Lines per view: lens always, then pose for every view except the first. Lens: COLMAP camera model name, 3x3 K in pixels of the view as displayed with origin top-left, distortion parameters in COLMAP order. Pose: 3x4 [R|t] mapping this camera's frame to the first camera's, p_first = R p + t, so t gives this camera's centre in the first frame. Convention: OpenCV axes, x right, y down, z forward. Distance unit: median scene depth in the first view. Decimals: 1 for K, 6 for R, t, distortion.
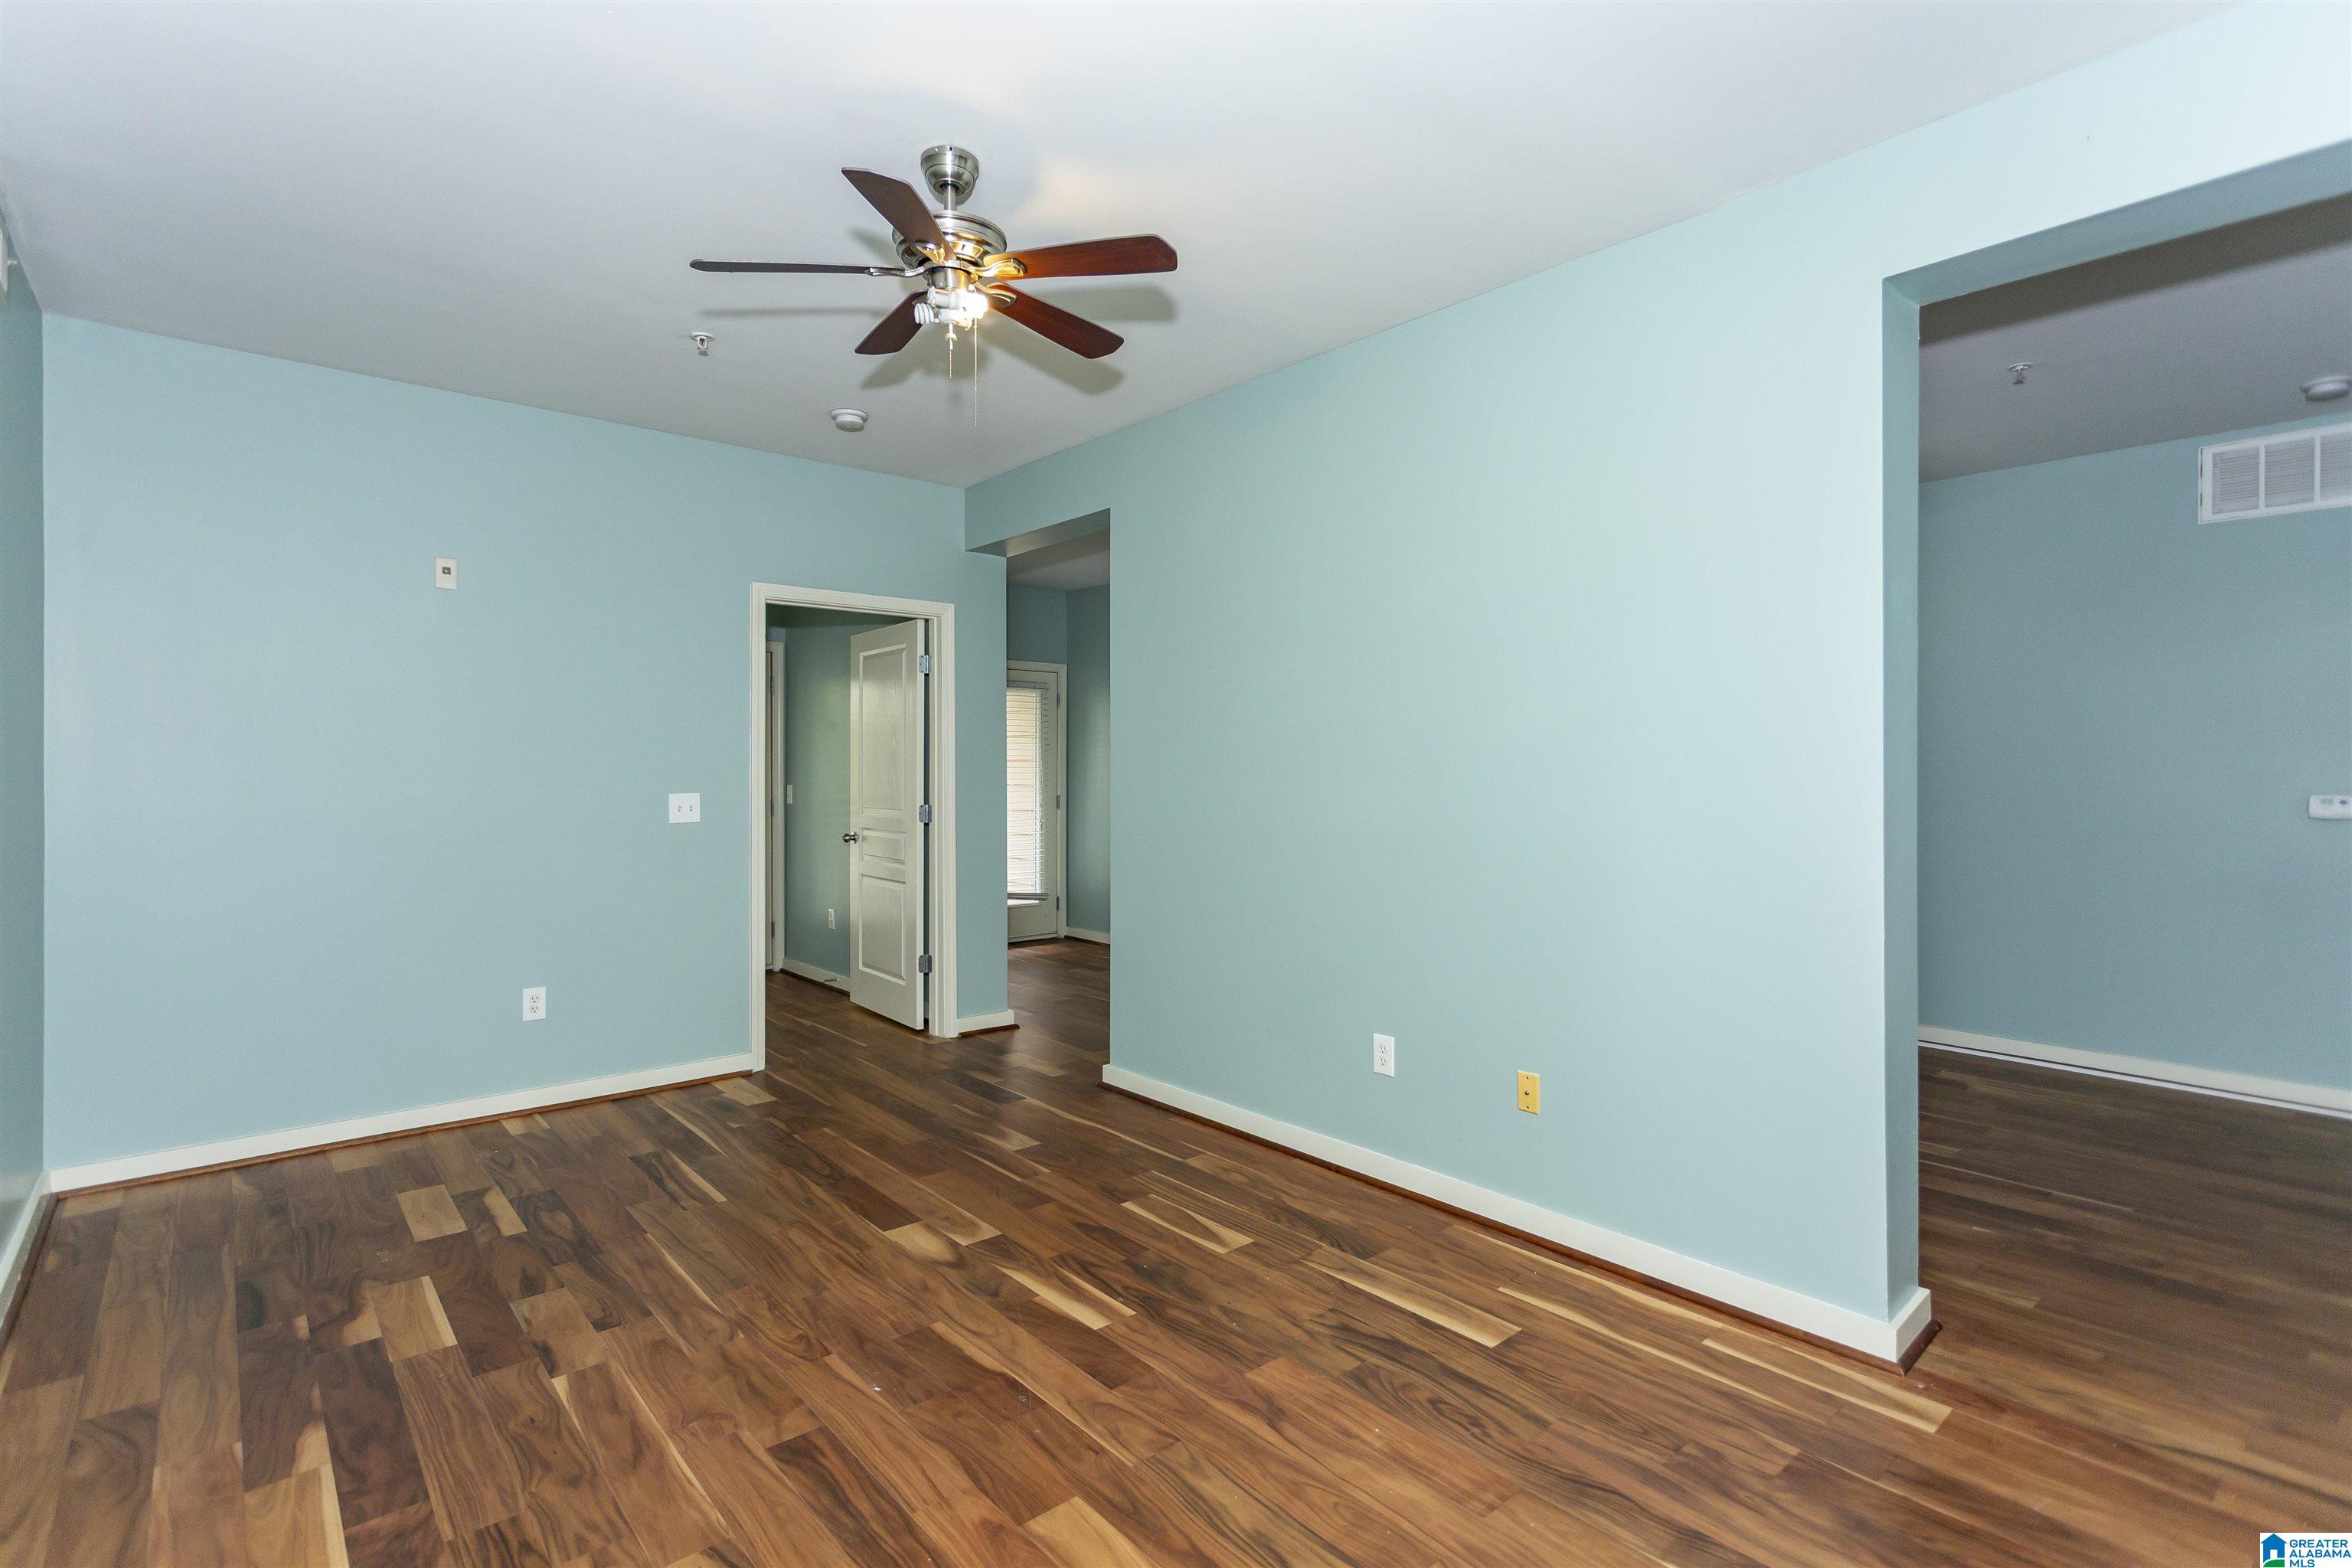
lens RADIAL K [[1113.7, 0, 1164.1], [0, 1113.7, 758.7], [0, 0, 1]] dist [0.000773, 0.000025]
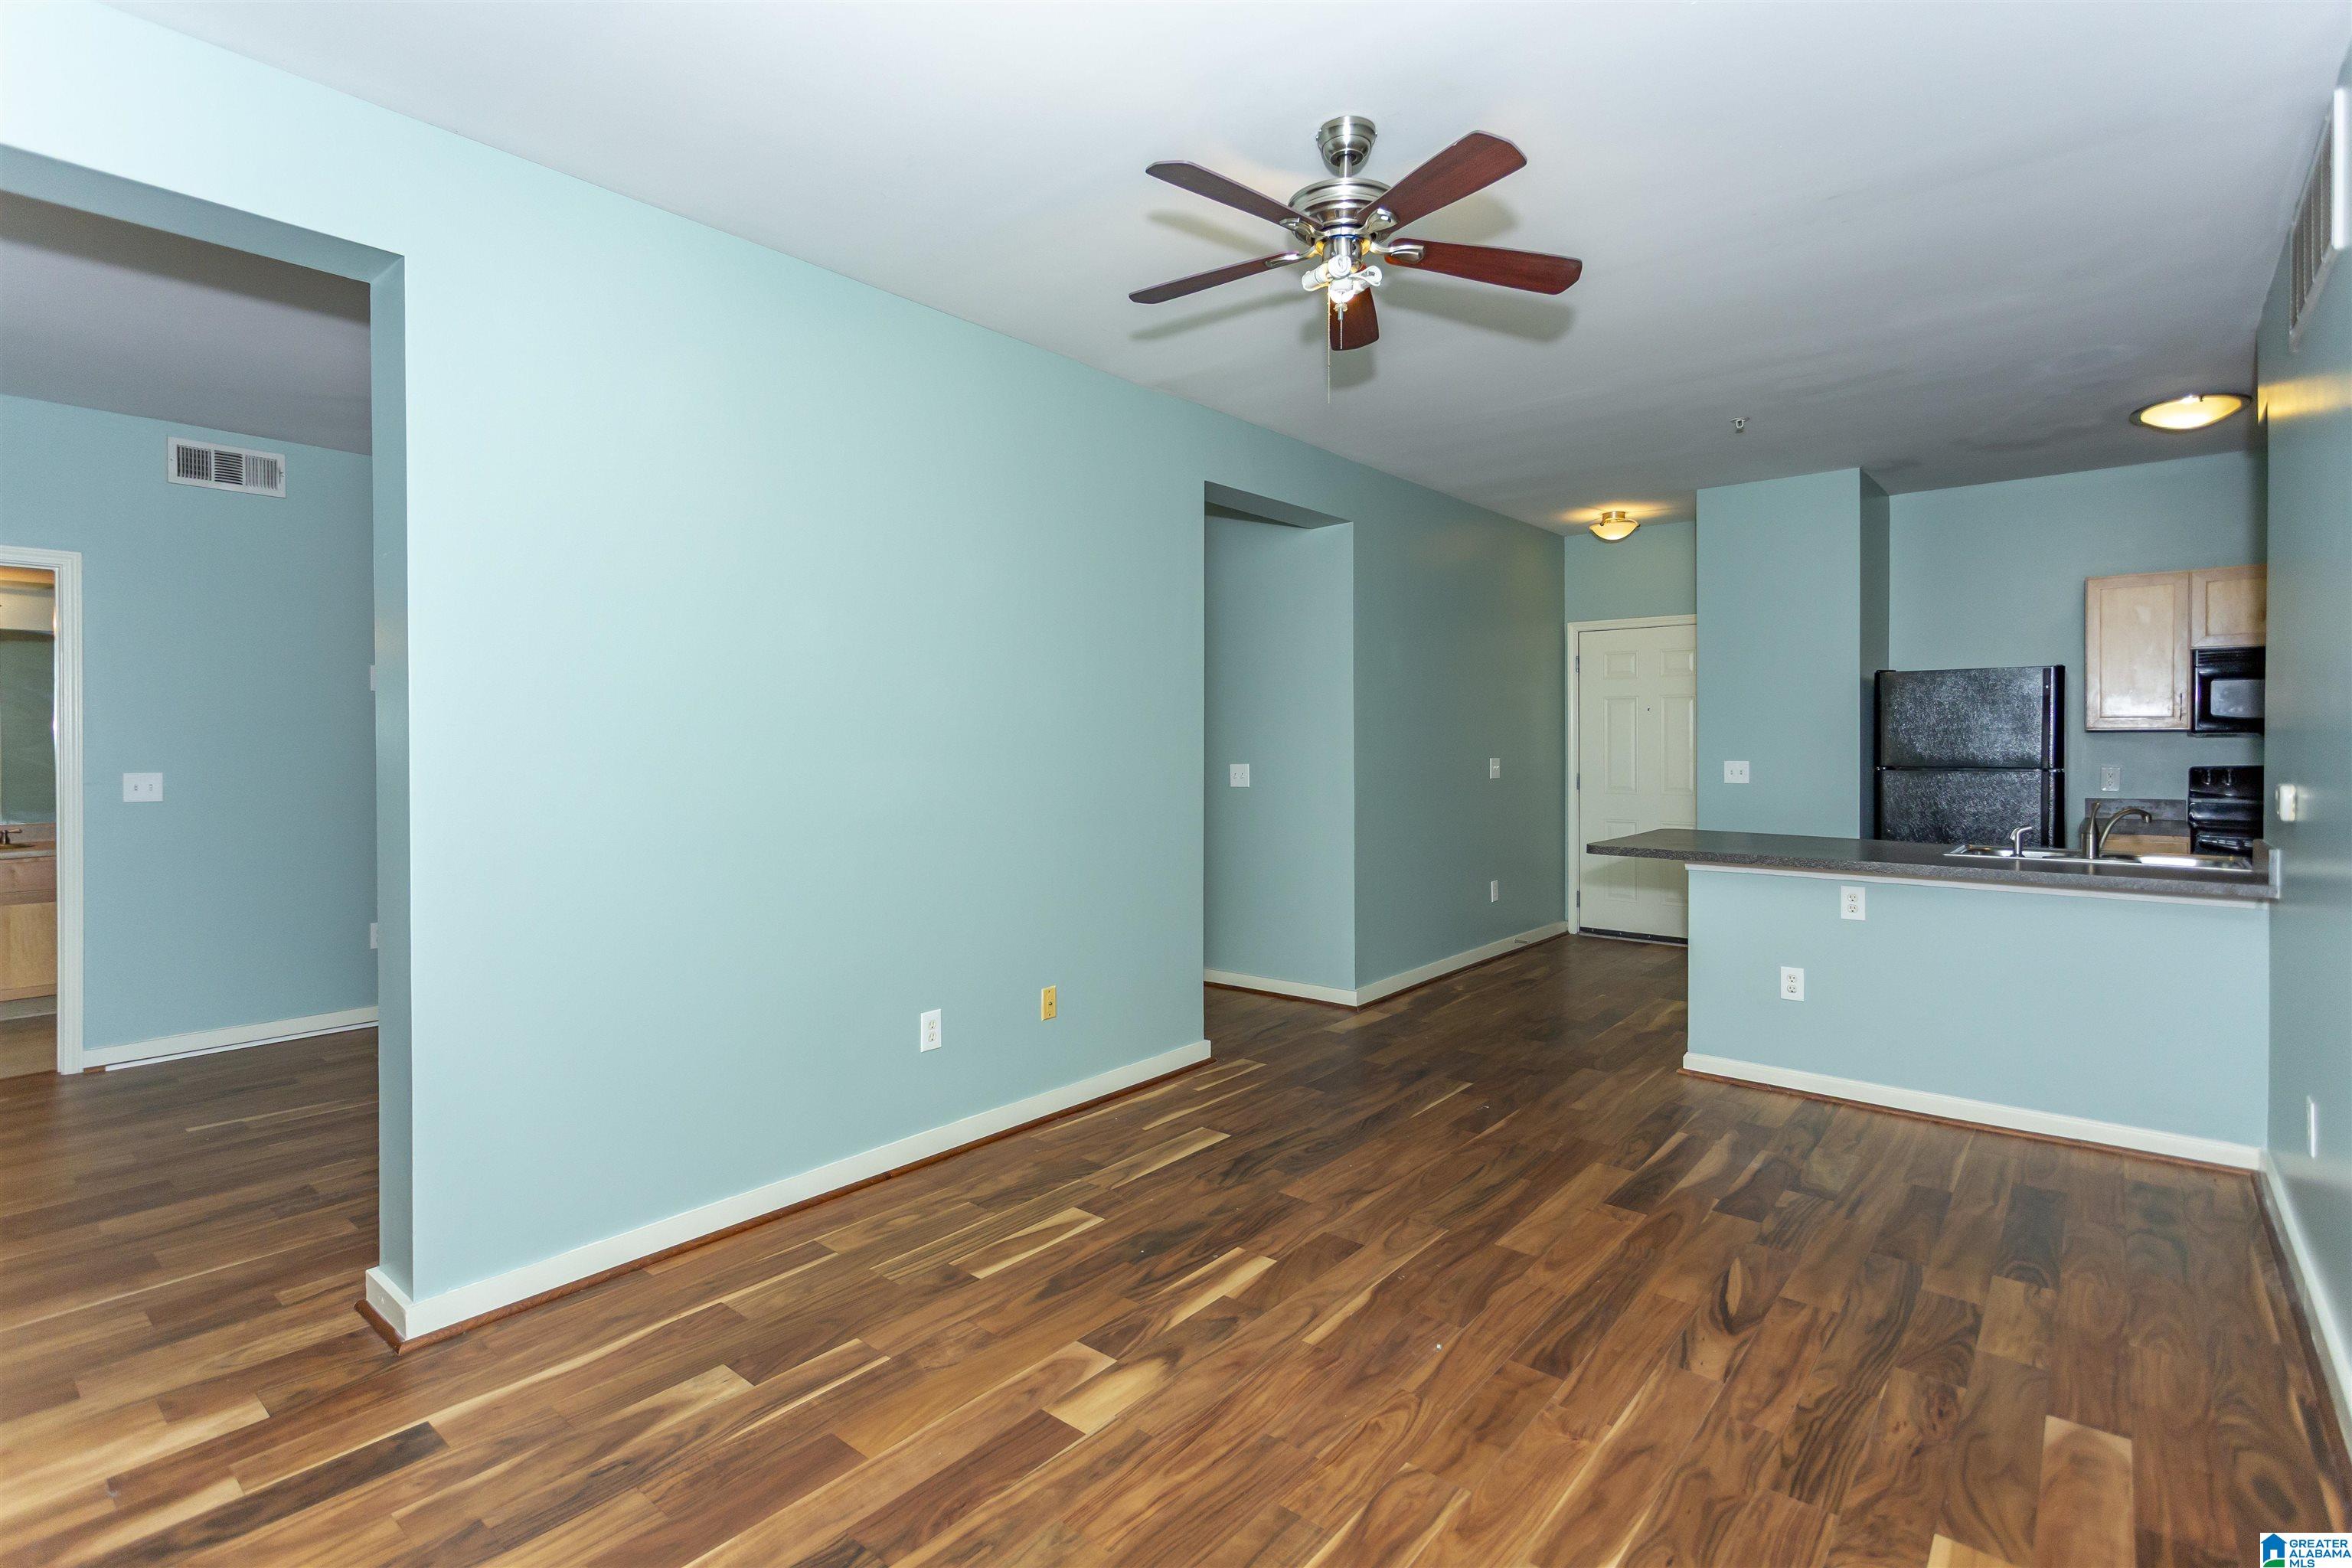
lens RADIAL K [[1113.7, 0, 1164.1], [0, 1113.7, 758.7], [0, 0, 1]] dist [0.000773, 0.000025]
pose [[-0.162698, -0.013252, 0.986587, -1.026378], [-0.006892, 0.999901, 0.012294, 0.006444], [-0.986652, -0.004799, -0.162774, 1.186377]]
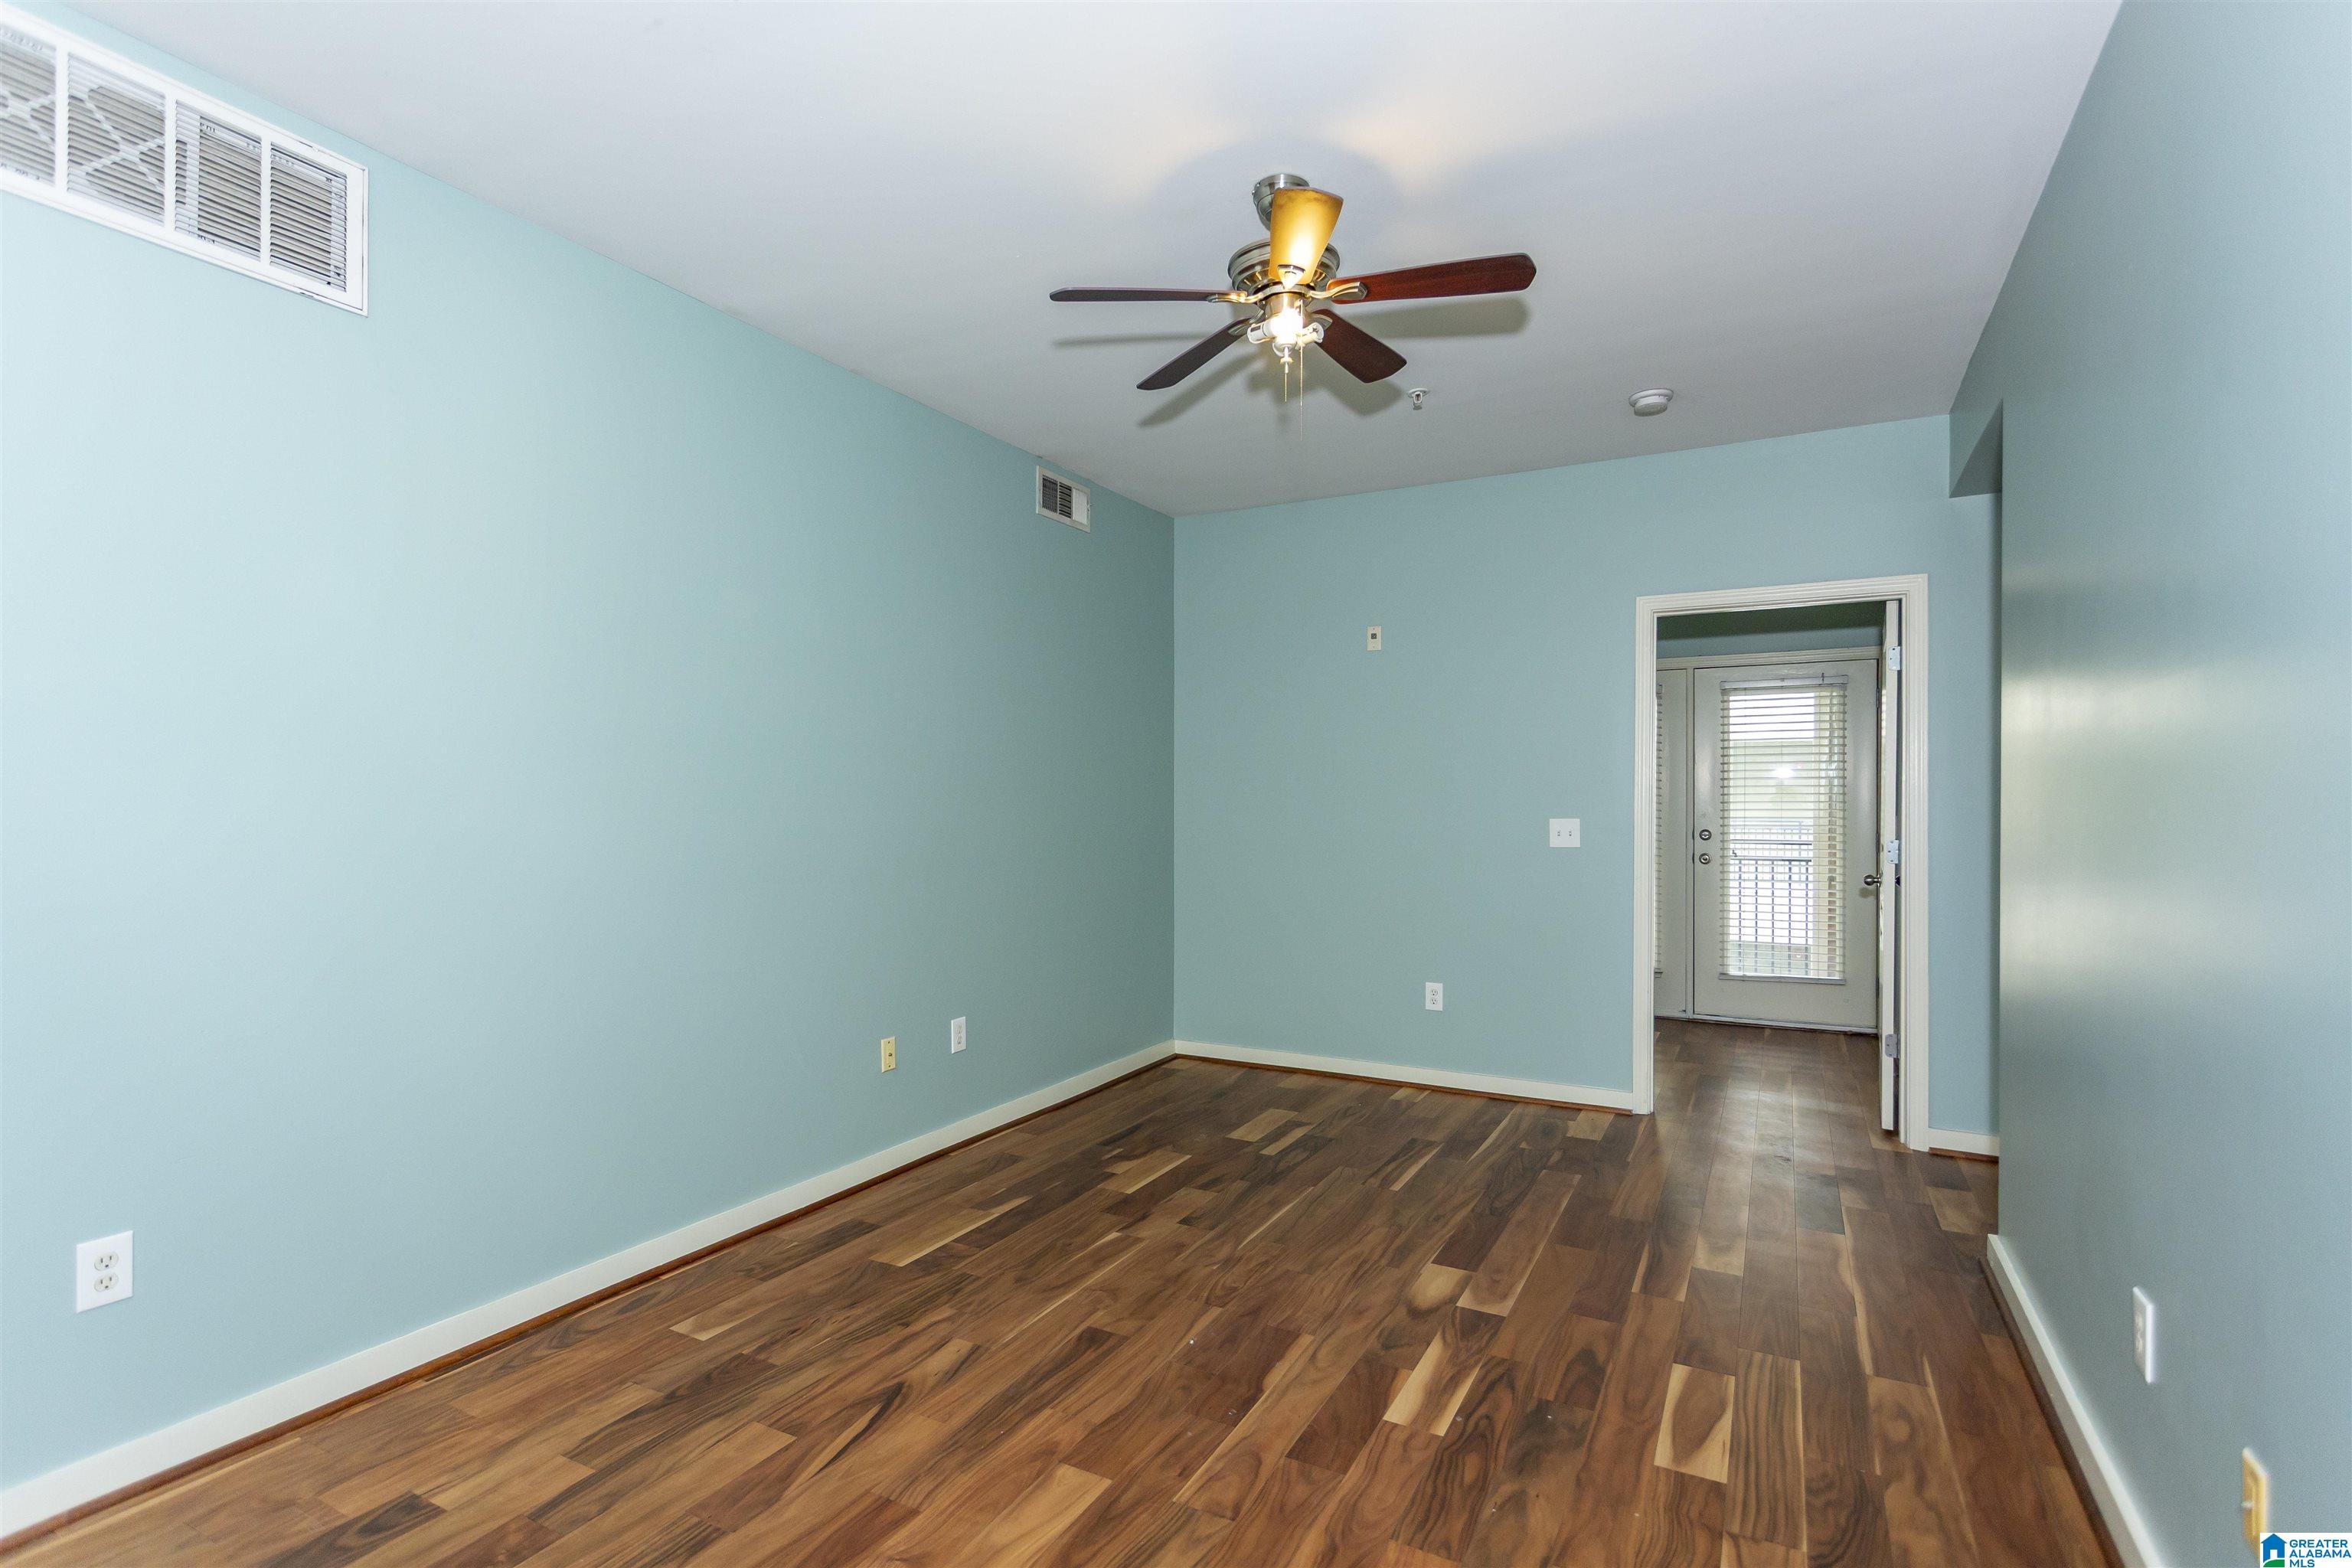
lens RADIAL K [[1115.3, 0, 1140.4], [0, 1115.3, 809.5], [0, 0, 1]] dist [-0.001739, -0.000058]
pose [[0.339852, 0.006846, -0.940454, 0.648460], [0.008666, 0.999908, 0.010410, 0.014174], [0.940439, -0.011688, 0.339762, 0.479777]]
